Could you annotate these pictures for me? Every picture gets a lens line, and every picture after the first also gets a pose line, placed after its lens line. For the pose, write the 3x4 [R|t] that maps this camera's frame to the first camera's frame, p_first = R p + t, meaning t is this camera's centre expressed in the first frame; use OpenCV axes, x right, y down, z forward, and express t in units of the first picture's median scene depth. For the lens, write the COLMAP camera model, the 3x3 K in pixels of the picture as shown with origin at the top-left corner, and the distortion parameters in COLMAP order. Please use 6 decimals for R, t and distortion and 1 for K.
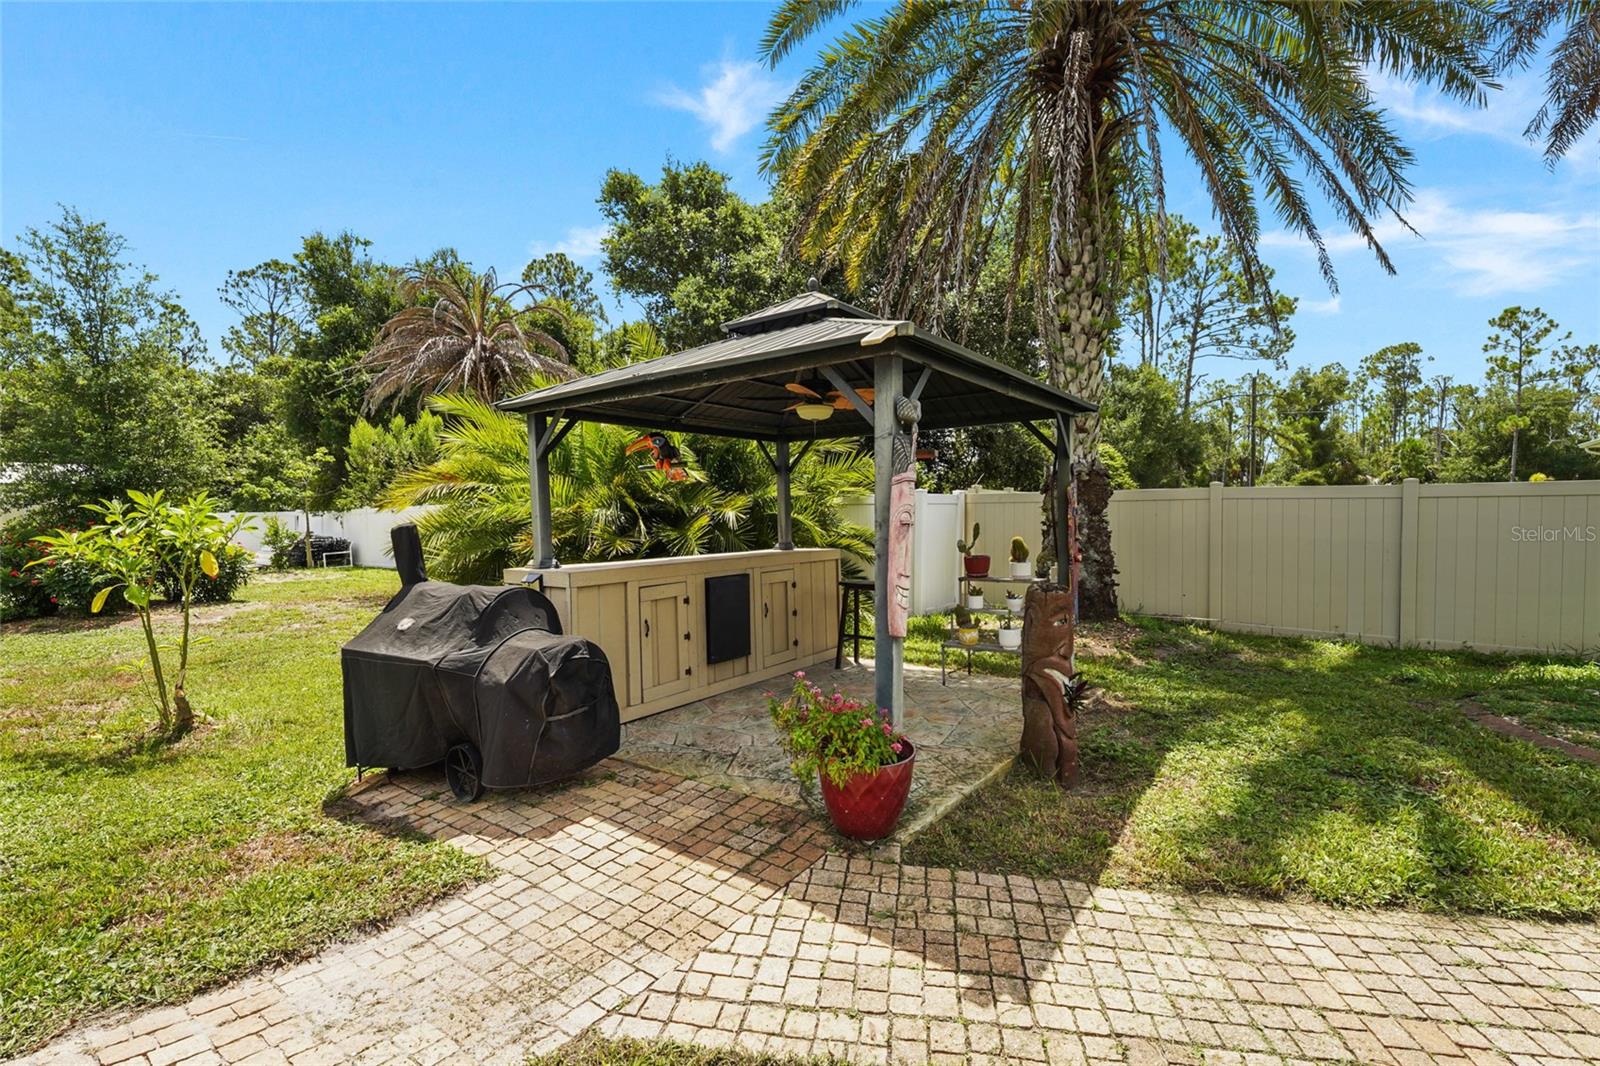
lens RADIAL K [[735.5, 0, 801.9], [0, 735.5, 535.1], [0, 0, 1]] dist [0.005142, 0.000244]
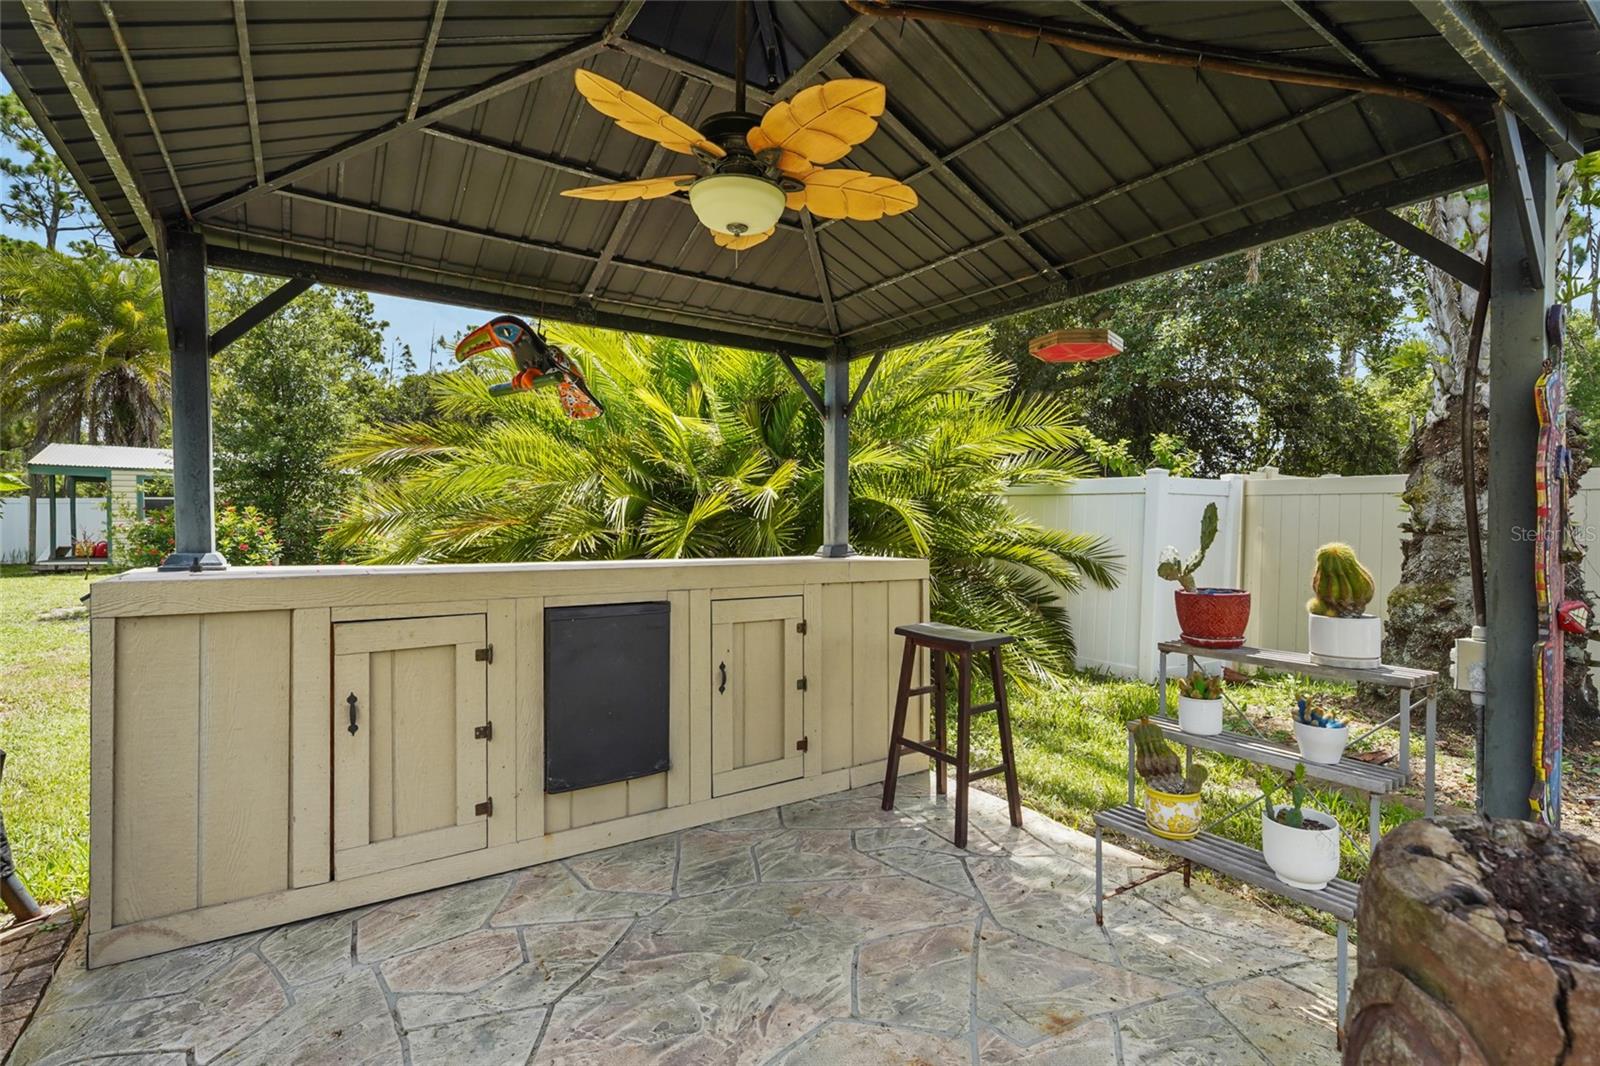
lens RADIAL K [[735.5, 0, 806.3], [0, 735.5, 529.6], [0, 0, 1]] dist [0.005142, 0.000244]
pose [[0.938778, 0.026685, -0.343487, 0.166512], [-0.033341, 0.999353, -0.013487, 0.008358], [0.342905, 0.024113, 0.939061, 0.550510]]
